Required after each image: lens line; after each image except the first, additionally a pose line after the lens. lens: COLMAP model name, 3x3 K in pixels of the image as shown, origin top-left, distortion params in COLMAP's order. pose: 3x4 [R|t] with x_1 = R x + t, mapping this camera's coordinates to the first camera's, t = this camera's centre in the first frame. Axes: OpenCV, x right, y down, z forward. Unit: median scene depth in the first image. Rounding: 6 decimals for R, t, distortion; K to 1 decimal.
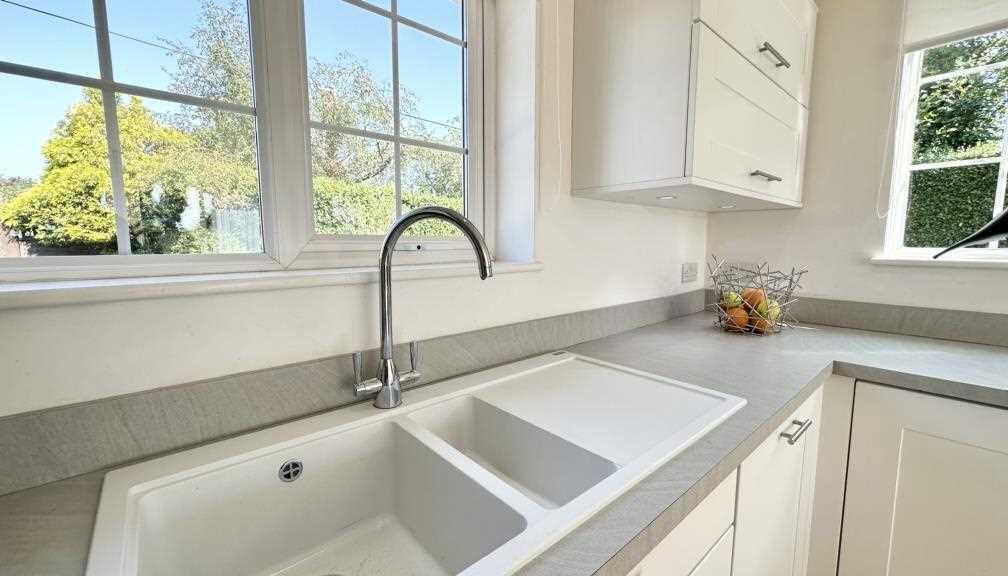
lens RADIAL K [[403.5, 0, 504.0], [0, 403.5, 288.0], [0, 0, 1]] dist [-0.001231, -0.000268]
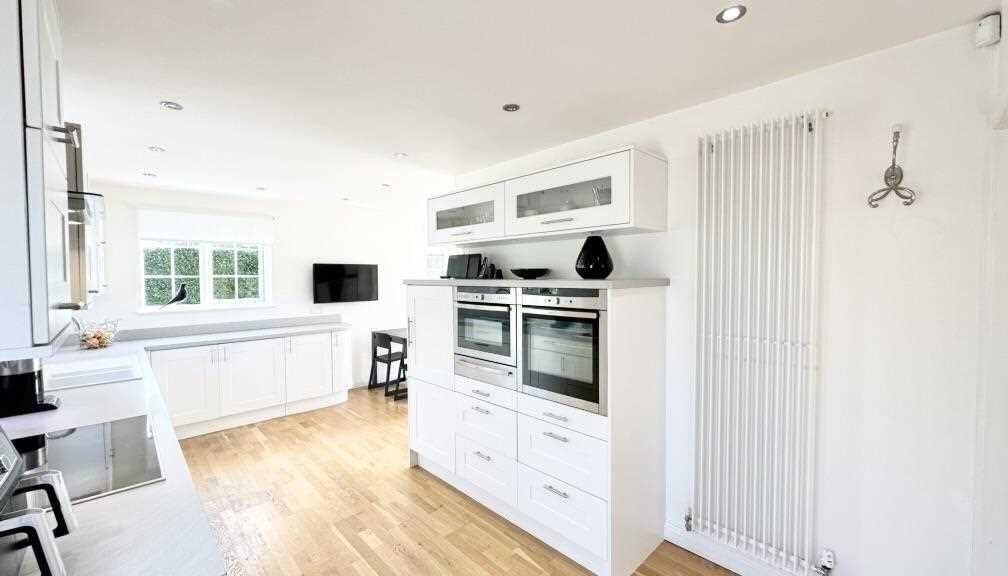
lens RADIAL K [[403.5, 0, 504.0], [0, 403.5, 288.0], [0, 0, 1]] dist [-0.001231, -0.000268]
pose [[-0.046780, -0.030459, 0.998441, -3.182412], [0.122295, 0.991841, 0.035988, -0.057385], [-0.991391, 0.123788, -0.042673, -2.237456]]
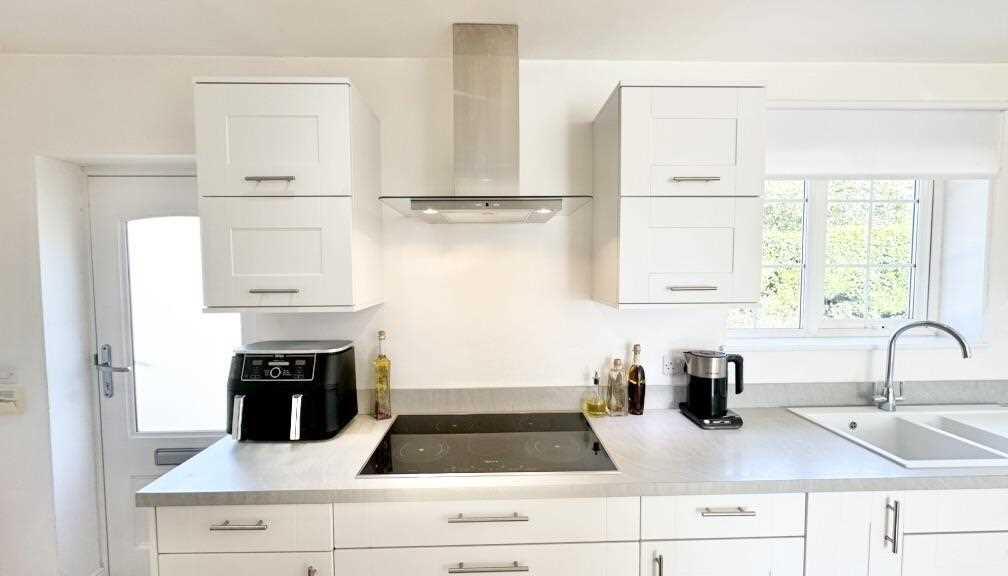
lens RADIAL K [[403.5, 0, 504.0], [0, 403.5, 288.0], [0, 0, 1]] dist [-0.001231, -0.000268]
pose [[0.767952, 0.021827, -0.640135, -0.467423], [-0.067092, 0.996662, -0.046505, -0.107143], [0.636983, 0.078662, 0.766854, -1.841408]]
